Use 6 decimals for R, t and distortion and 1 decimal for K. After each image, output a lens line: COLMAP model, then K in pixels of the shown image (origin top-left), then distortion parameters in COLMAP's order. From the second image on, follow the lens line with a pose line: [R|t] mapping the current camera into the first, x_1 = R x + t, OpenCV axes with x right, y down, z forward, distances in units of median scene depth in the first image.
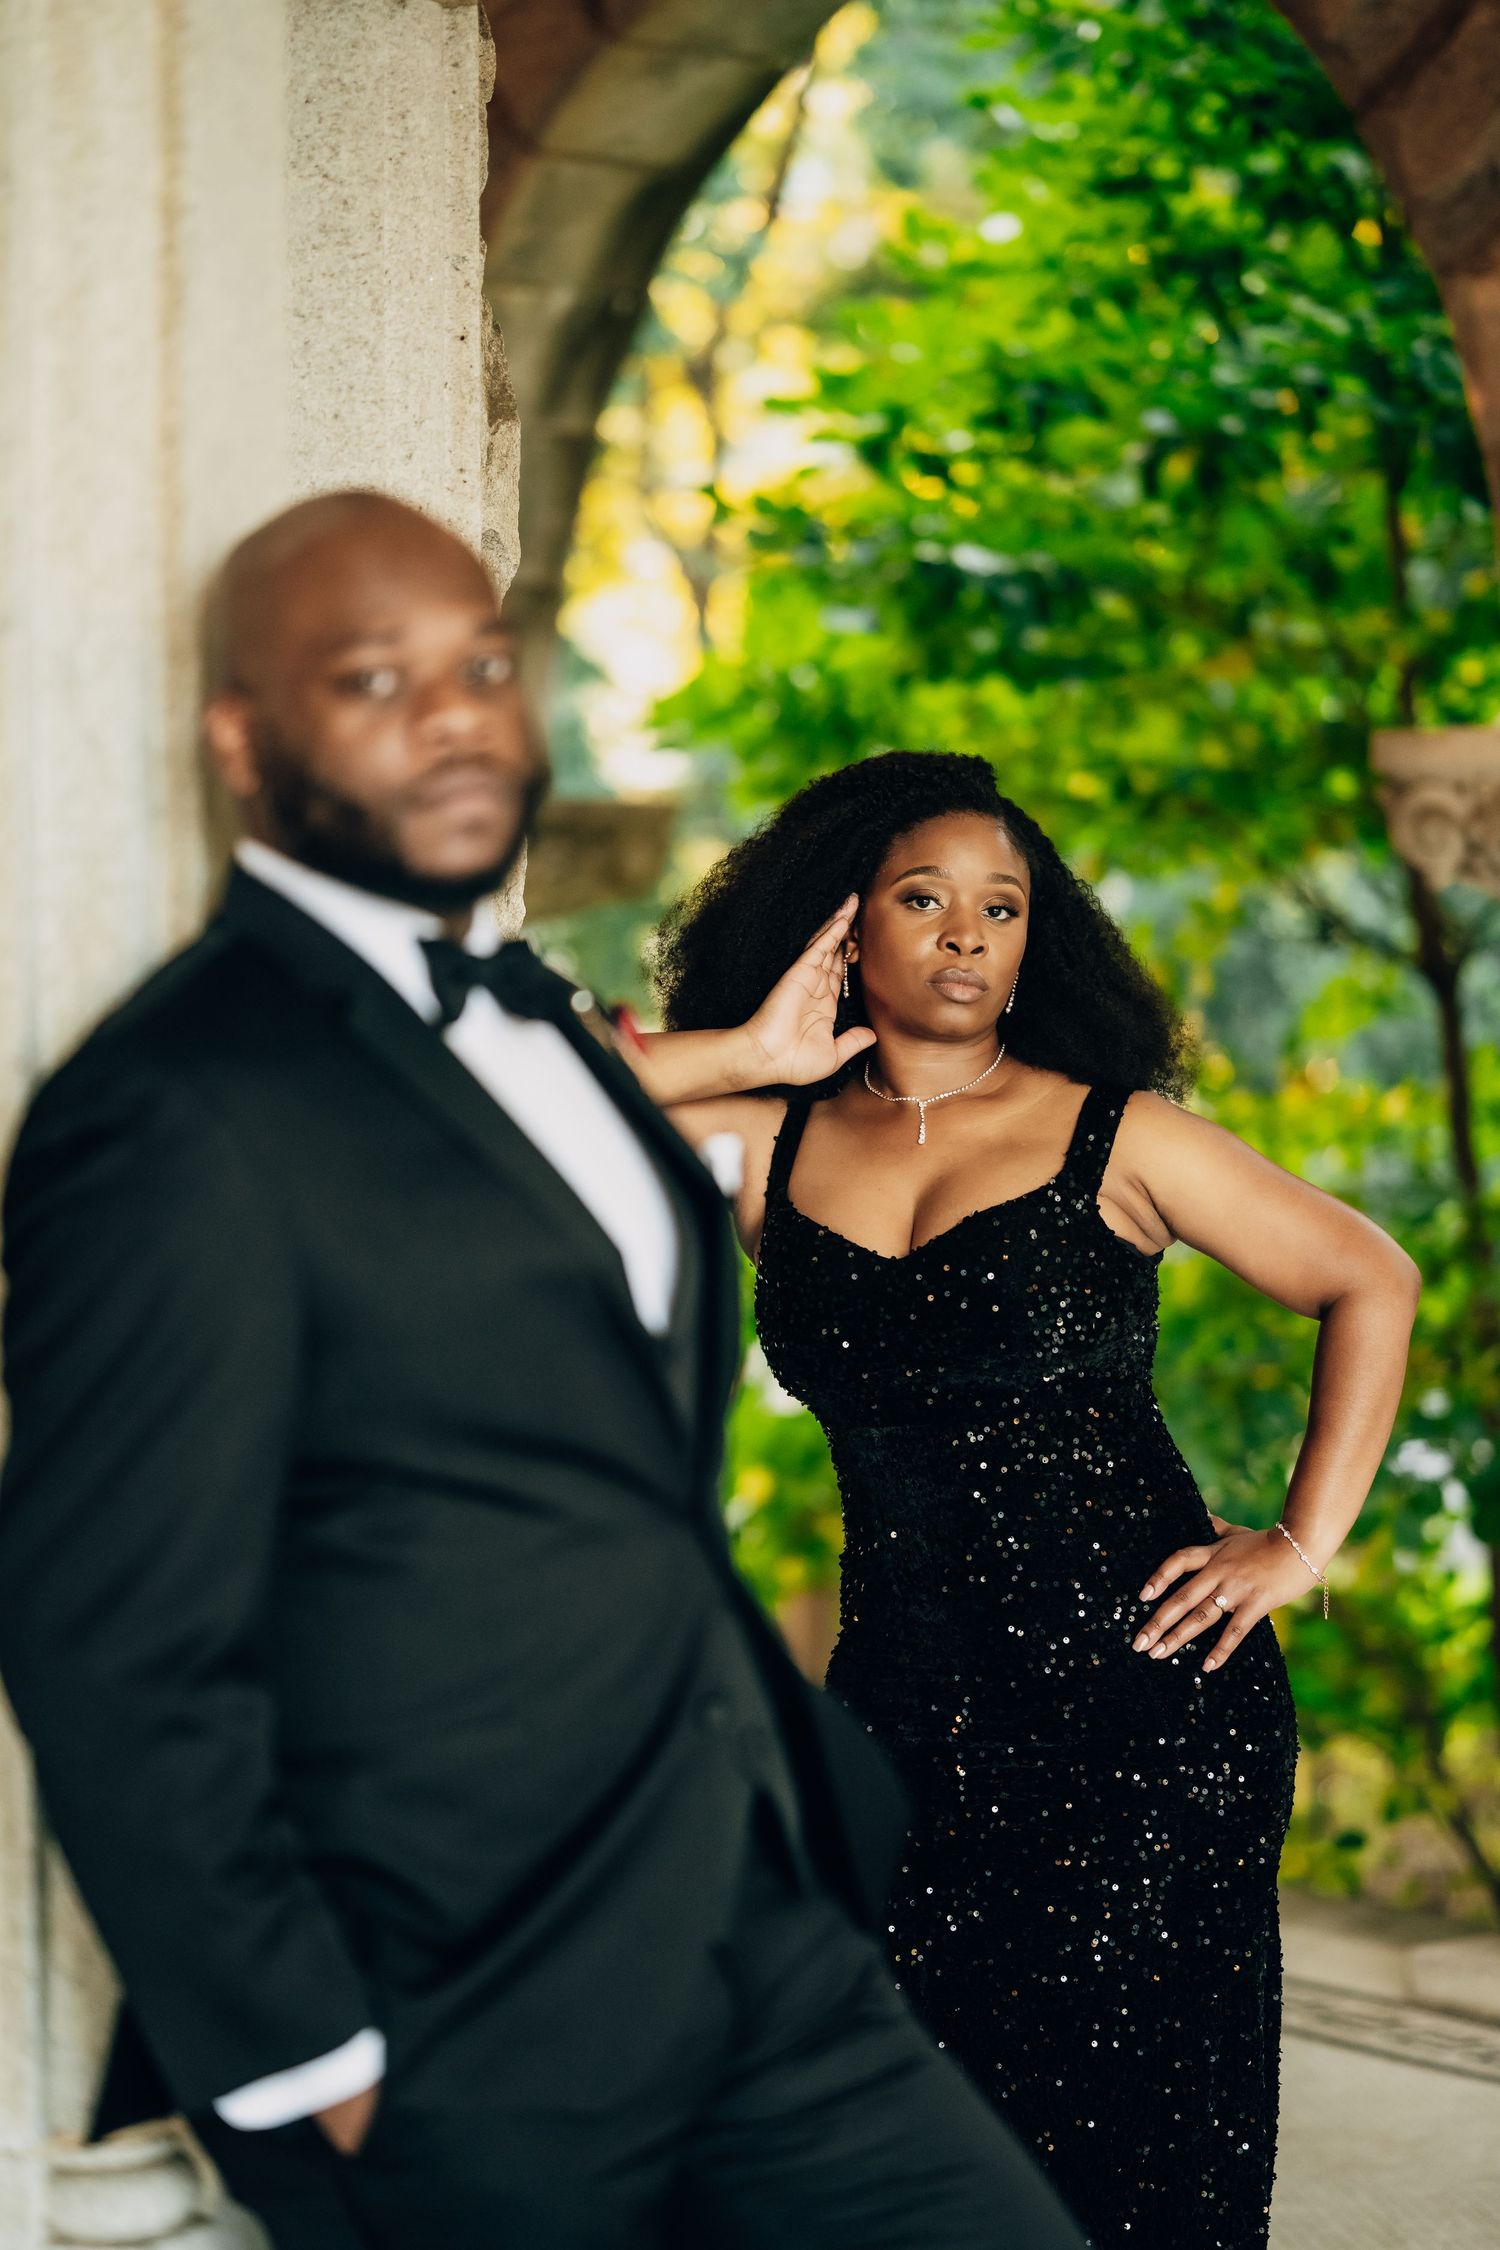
lens RADIAL K [[5361.3, 0, 750.0], [0, 5361.3, 1125.0], [0, 0, 1]] dist [0.038391, -0.254924]
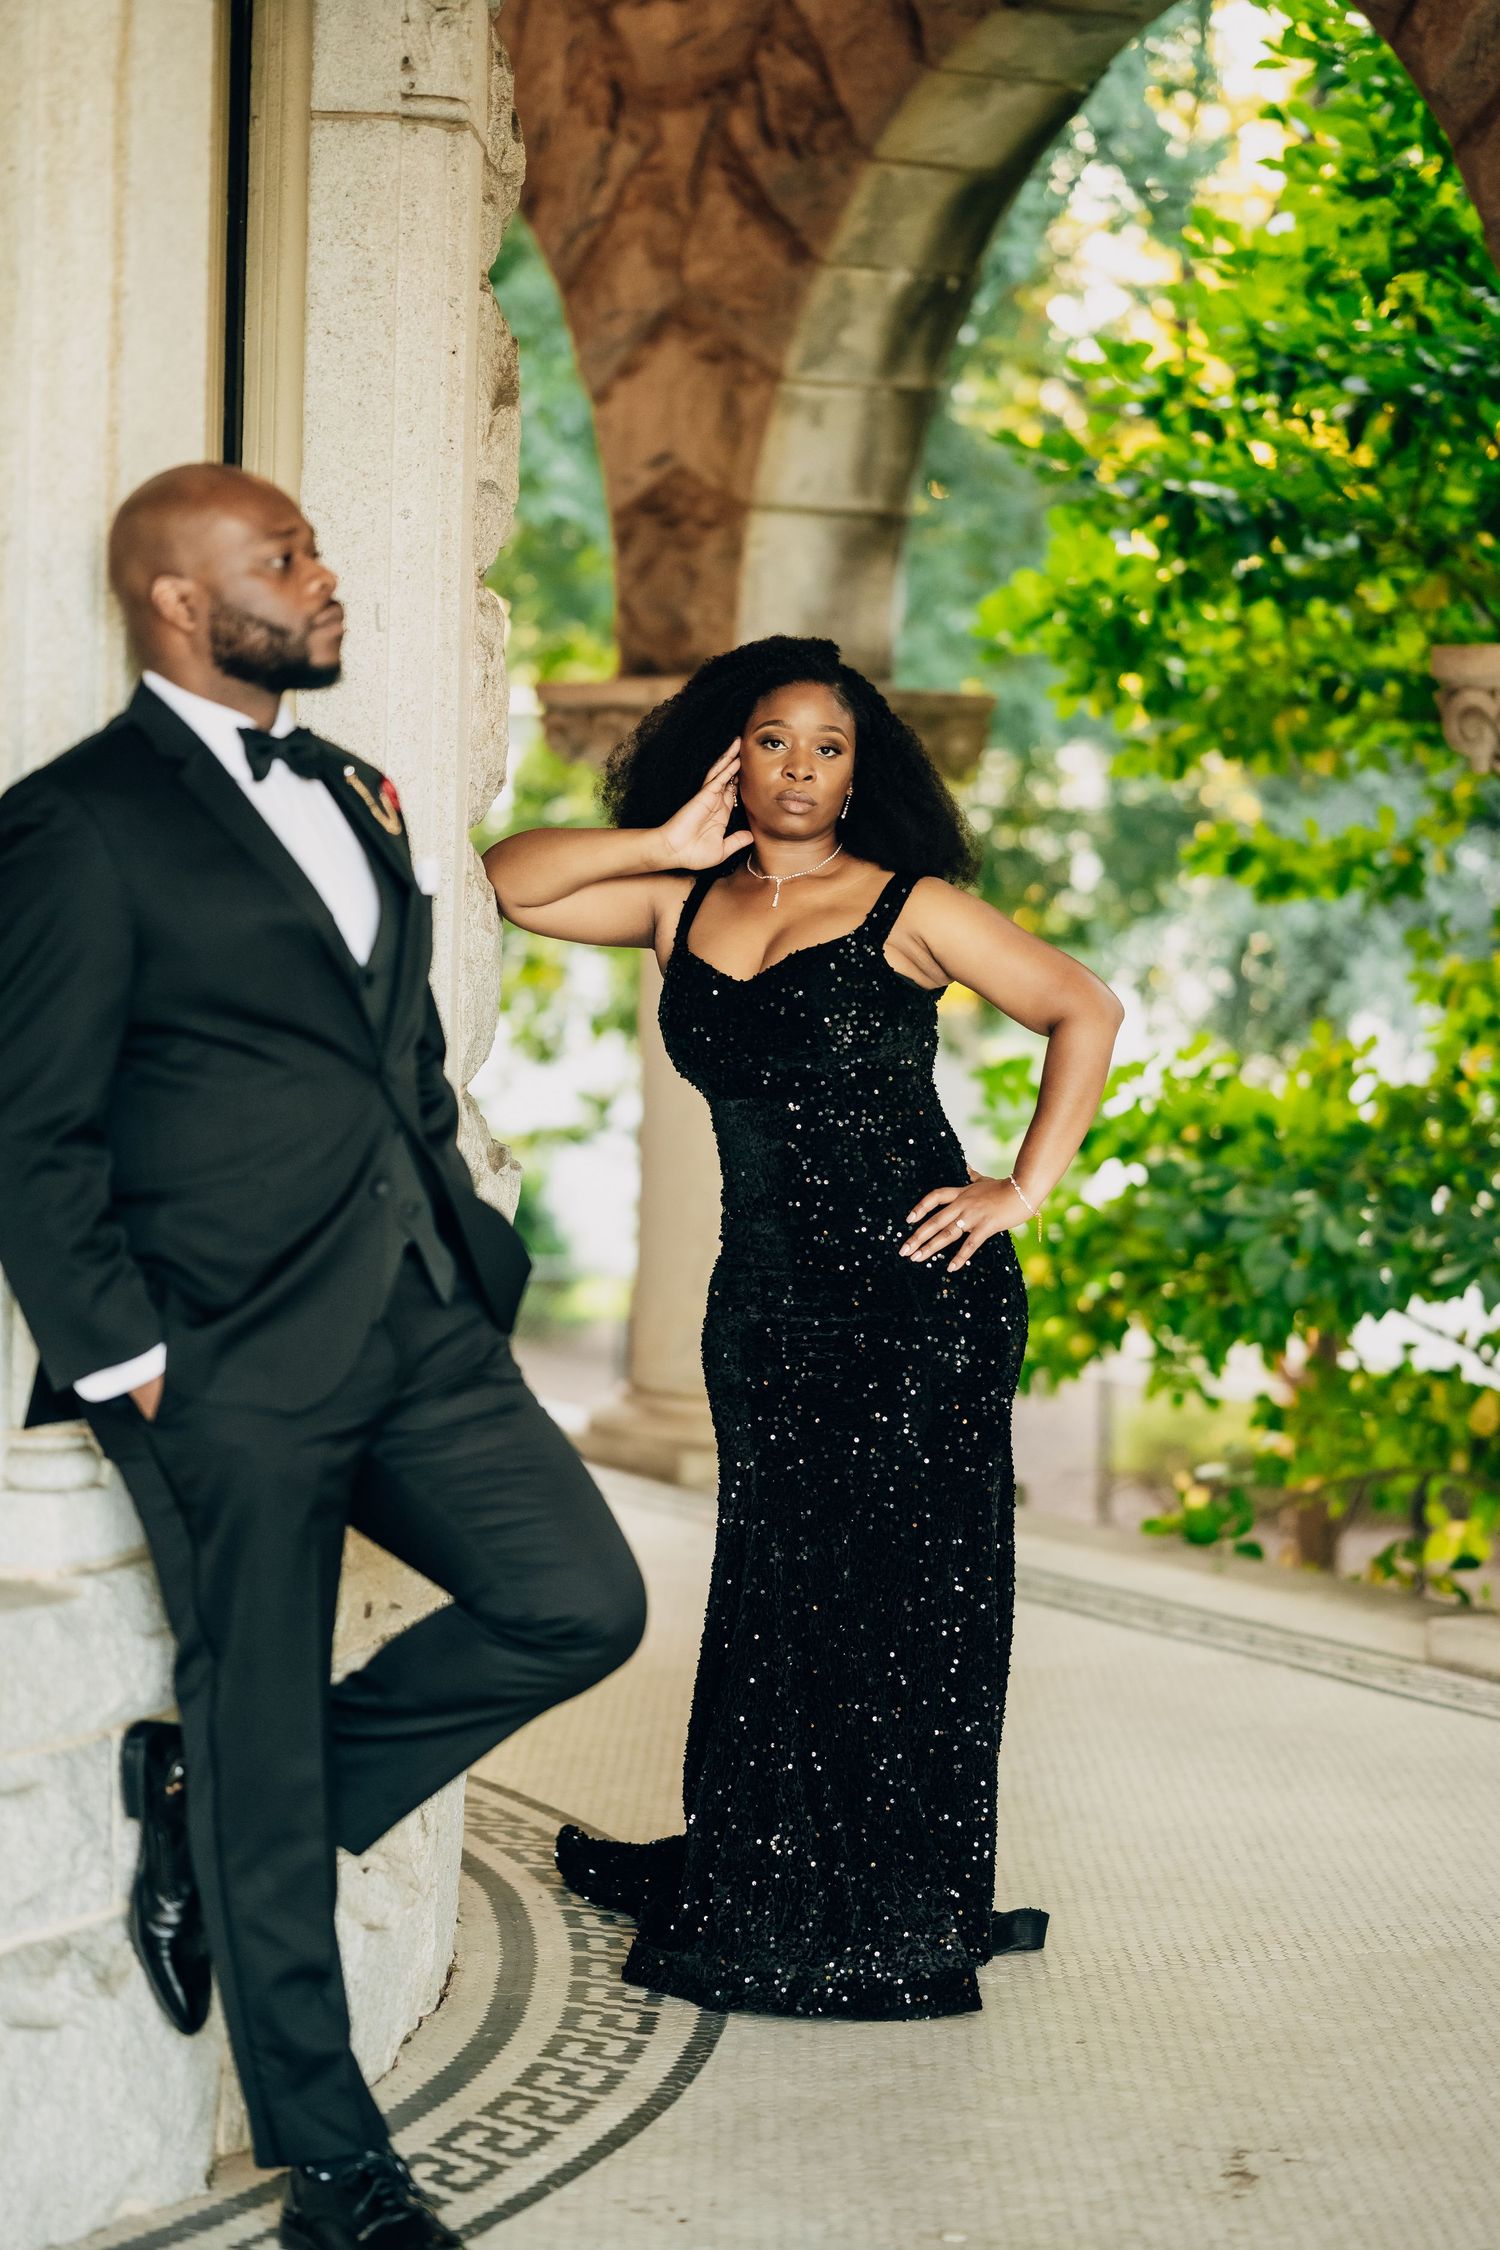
lens RADIAL K [[5361.3, 0, 750.0], [0, 5361.3, 1125.0], [0, 0, 1]] dist [0.038391, -0.254924]
pose [[0.990178, 0.035104, -0.135334, 0.229231], [-0.033185, 0.999314, 0.016409, 0.039896], [0.135817, -0.011757, 0.990664, -0.456611]]
